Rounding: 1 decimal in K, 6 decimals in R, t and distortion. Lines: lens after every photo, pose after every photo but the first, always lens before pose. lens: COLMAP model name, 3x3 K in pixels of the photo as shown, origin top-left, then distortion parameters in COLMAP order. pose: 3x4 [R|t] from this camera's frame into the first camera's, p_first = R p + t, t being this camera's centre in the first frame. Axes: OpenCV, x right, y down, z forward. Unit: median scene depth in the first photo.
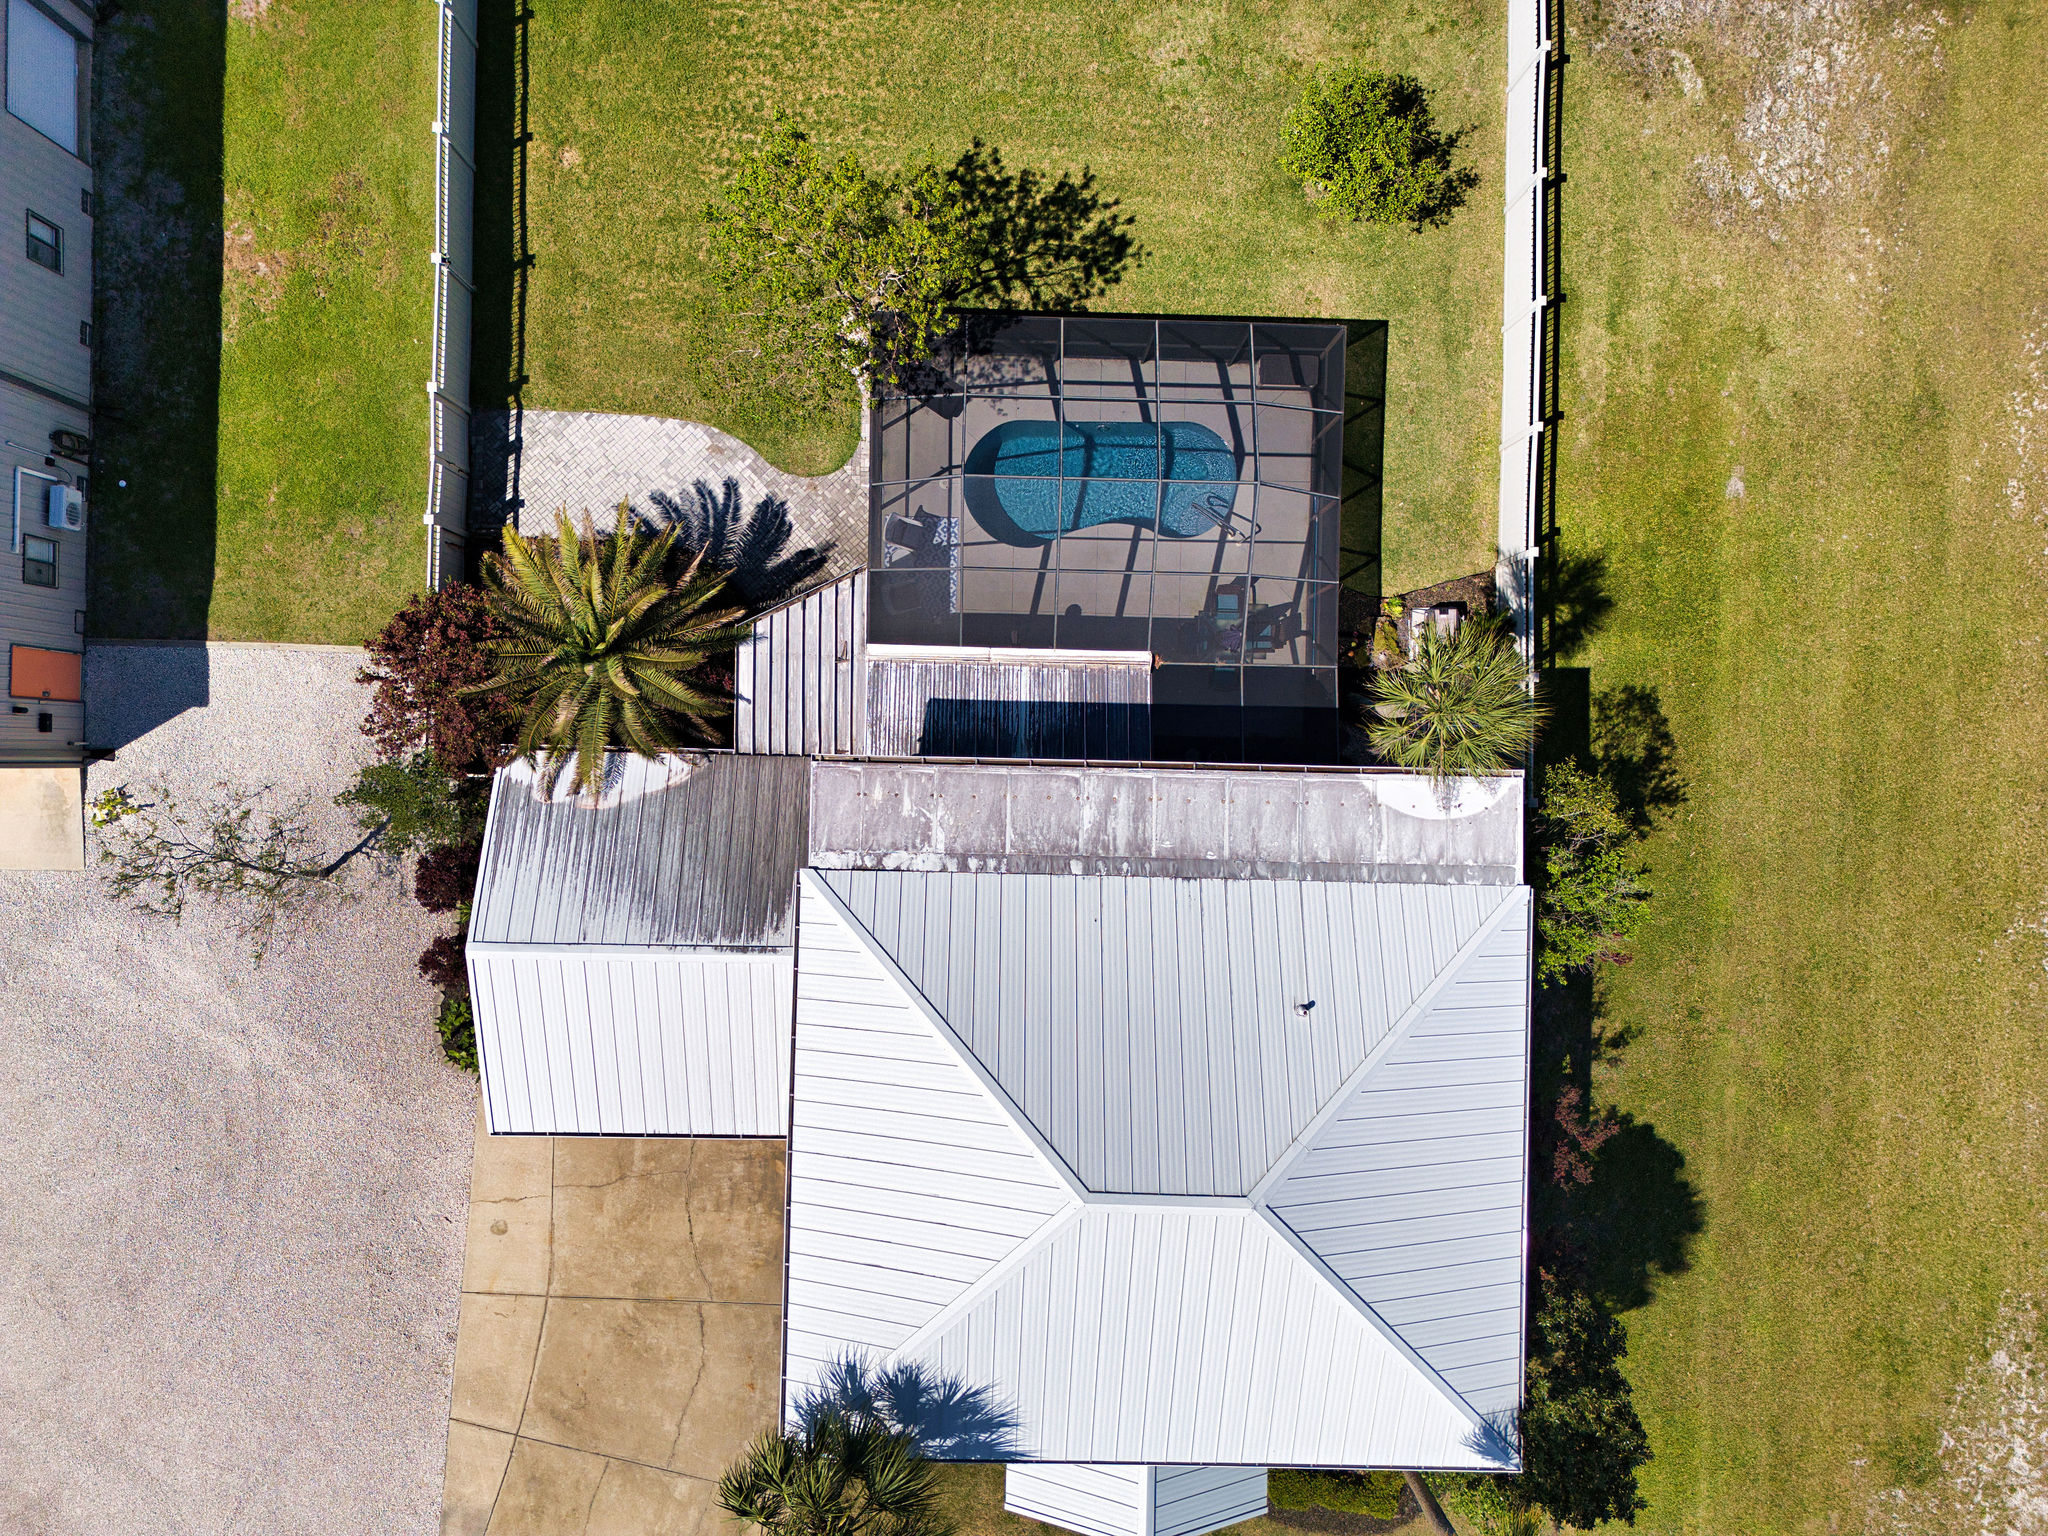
lens RADIAL K [[1402.4, 0, 1024.0], [0, 1402.4, 768.0], [0, 0, 1]] dist [0.034427, -0.001756]
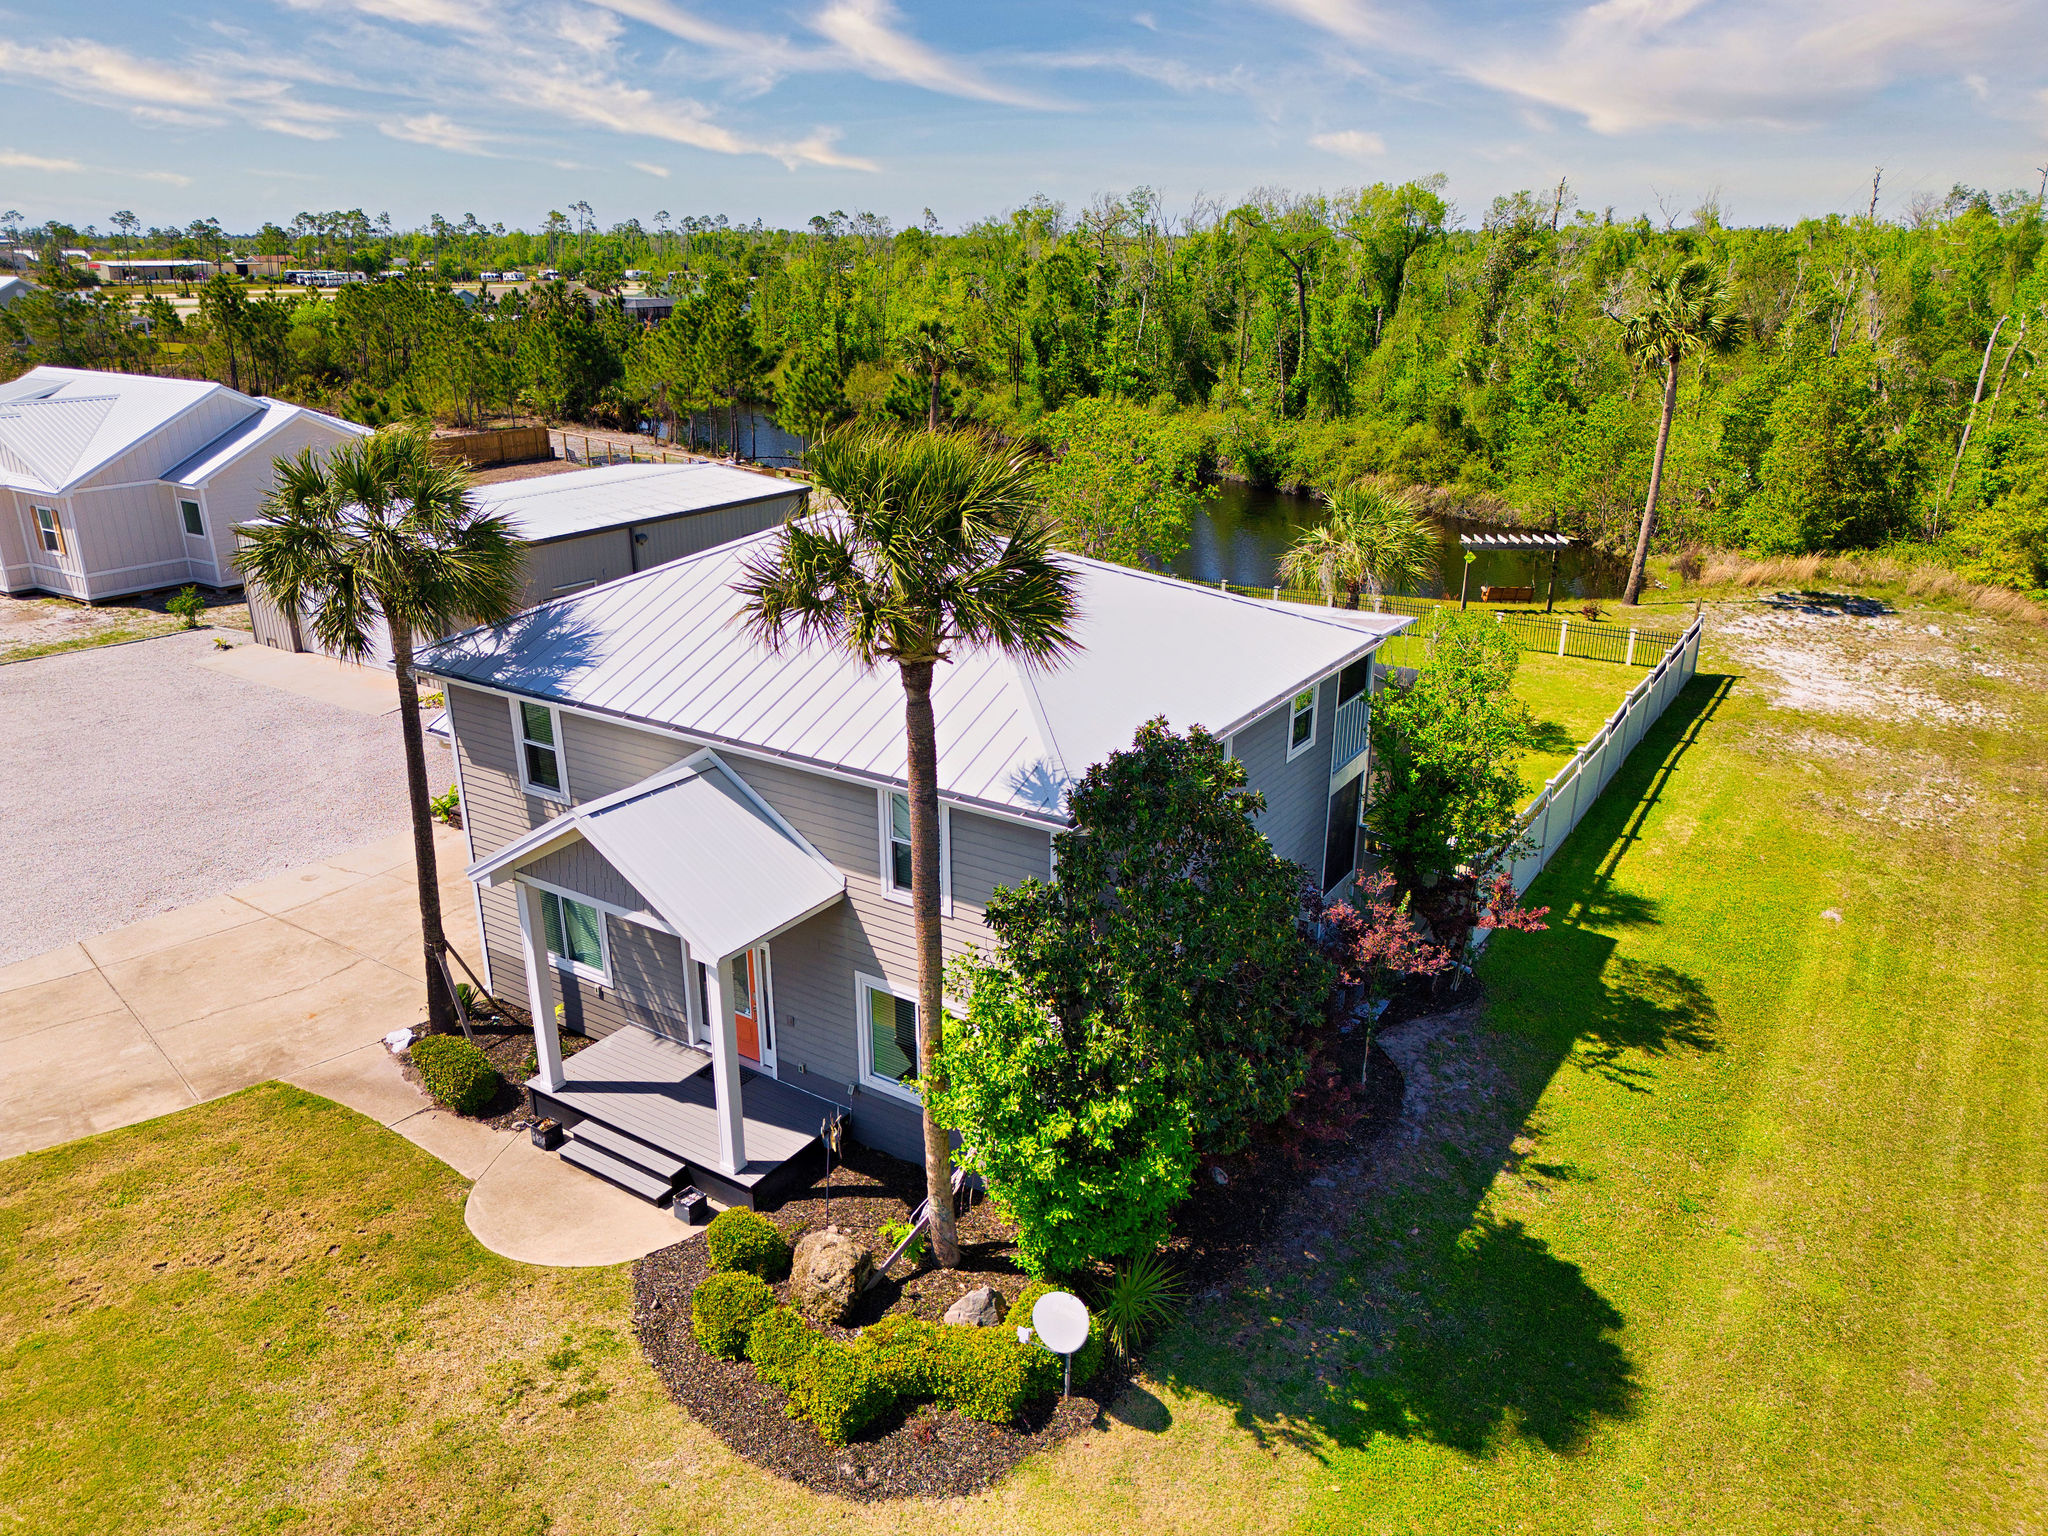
lens RADIAL K [[1402.4, 0, 1024.0], [0, 1402.4, 768.0], [0, 0, 1]] dist [0.034427, -0.001756]
pose [[0.849057, 0.169046, -0.500525, 0.509358], [-0.527786, 0.313215, -0.789518, 0.789995], [0.023307, 0.934516, 0.355157, 0.577330]]
